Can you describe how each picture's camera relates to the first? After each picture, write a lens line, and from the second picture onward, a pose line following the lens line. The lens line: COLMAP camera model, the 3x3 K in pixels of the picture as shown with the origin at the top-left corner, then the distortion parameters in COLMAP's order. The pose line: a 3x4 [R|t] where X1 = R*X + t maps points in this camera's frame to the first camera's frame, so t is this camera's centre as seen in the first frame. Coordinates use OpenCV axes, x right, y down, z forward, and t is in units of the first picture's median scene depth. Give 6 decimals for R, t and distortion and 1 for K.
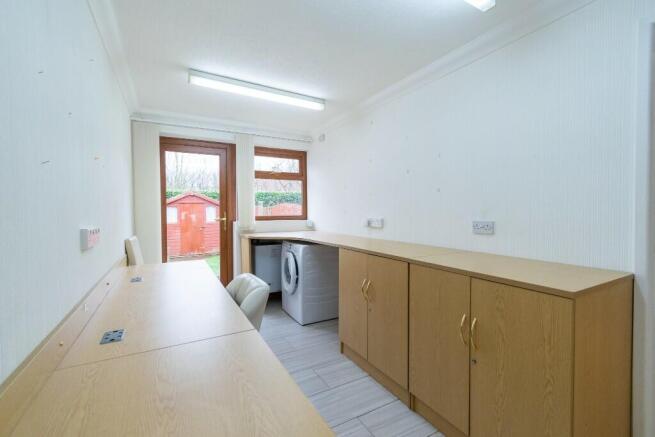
lens RADIAL K [[288.0, 0, 329.8], [0, 288.0, 217.4], [0, 0, 1]] dist [0.004790, 0.000290]
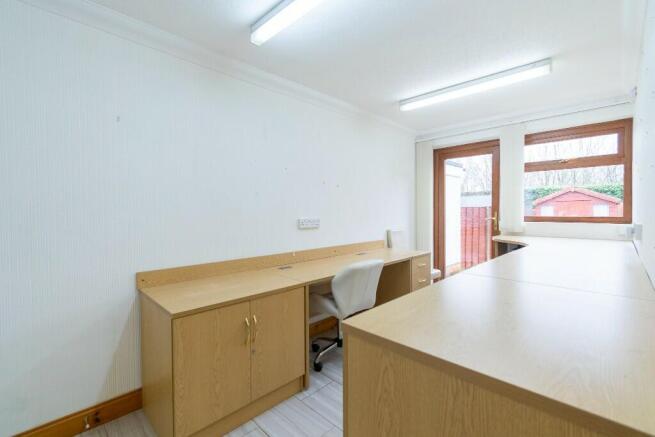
lens RADIAL K [[288.0, 0, 331.1], [0, 288.0, 214.8], [0, 0, 1]] dist [0.004790, 0.000290]
pose [[0.275671, 0.016447, -0.961111, 0.410433], [-0.021989, 0.999700, 0.010801, -0.004842], [0.961001, 0.018157, 0.275950, 0.206664]]
